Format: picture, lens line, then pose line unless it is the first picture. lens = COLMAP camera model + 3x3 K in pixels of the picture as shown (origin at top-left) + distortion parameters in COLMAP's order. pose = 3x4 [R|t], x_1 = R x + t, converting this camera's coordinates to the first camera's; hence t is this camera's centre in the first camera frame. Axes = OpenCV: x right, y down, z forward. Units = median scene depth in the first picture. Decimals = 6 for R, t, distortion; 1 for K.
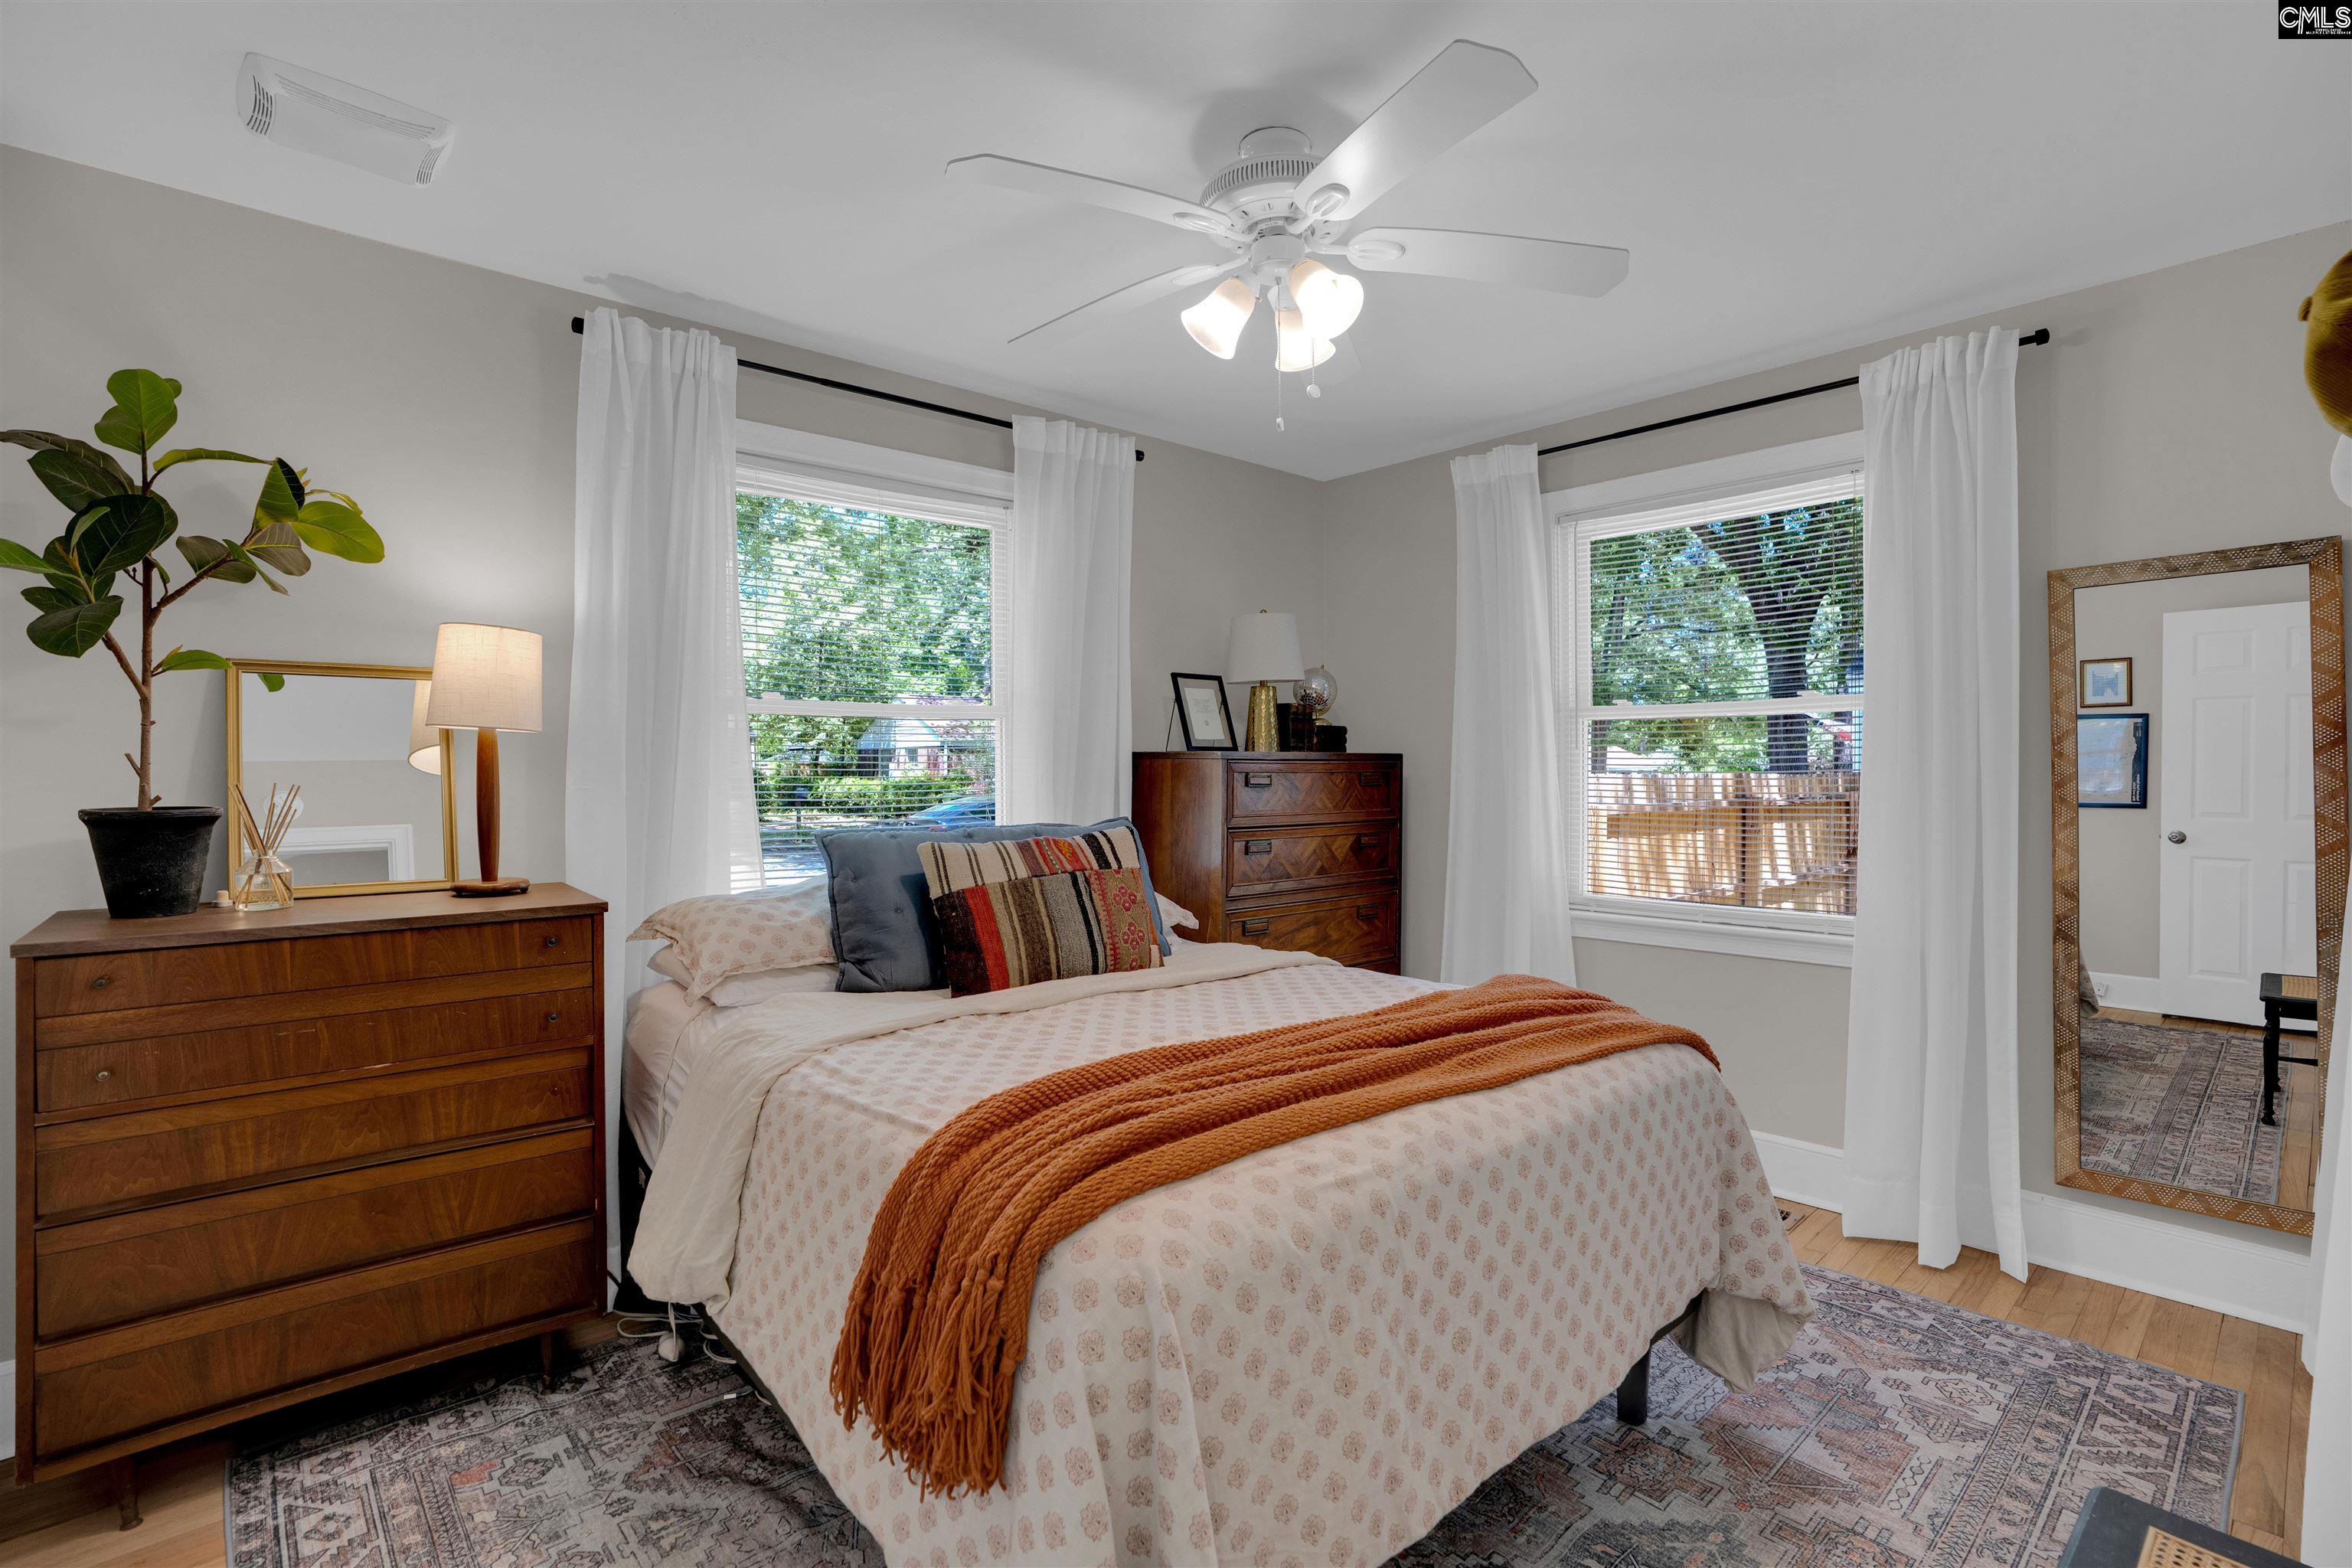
lens RADIAL K [[1107.3, 0, 1173.7], [0, 1107.3, 790.7], [0, 0, 1]] dist [-0.044105, 0.000881]
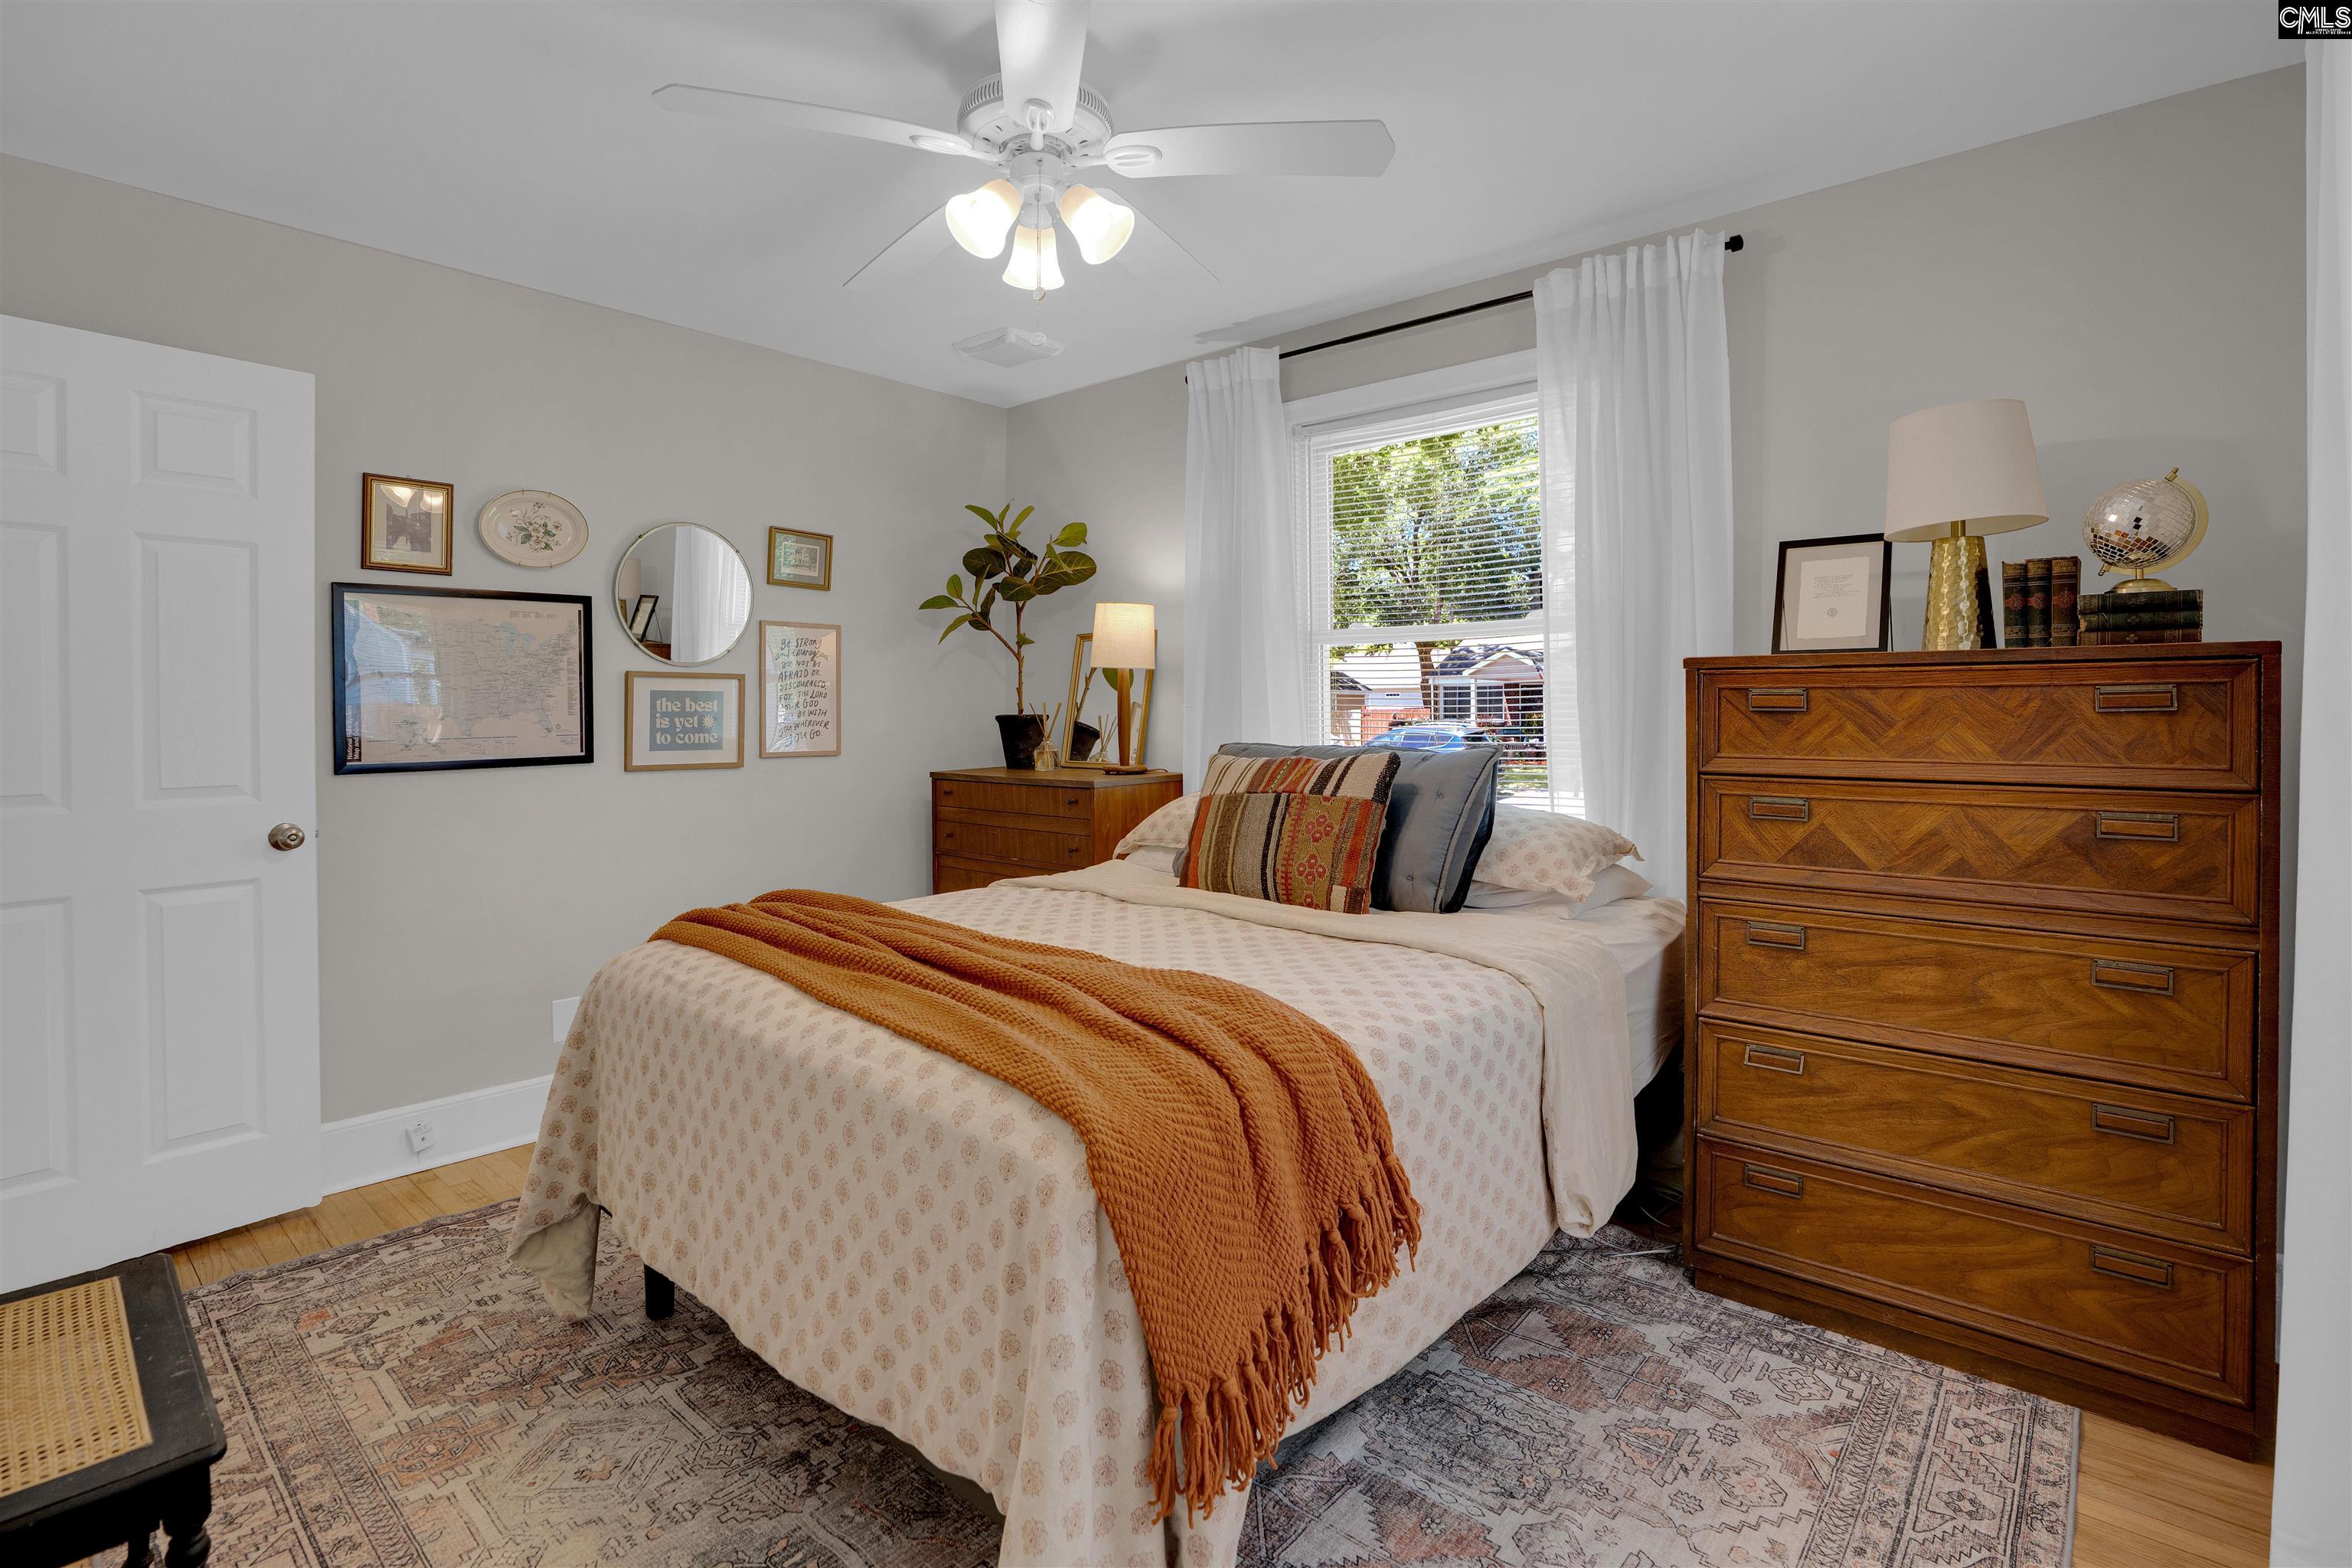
lens RADIAL K [[1128.0, 0, 1178.3], [0, 1128.0, 721.1], [0, 0, 1]] dist [-0.063967, 0.022415]
pose [[0.136497, 0.013333, -0.990551, 0.892078], [-0.015692, 0.999813, 0.011295, -0.000015], [0.990516, 0.014002, 0.136681, 0.786365]]
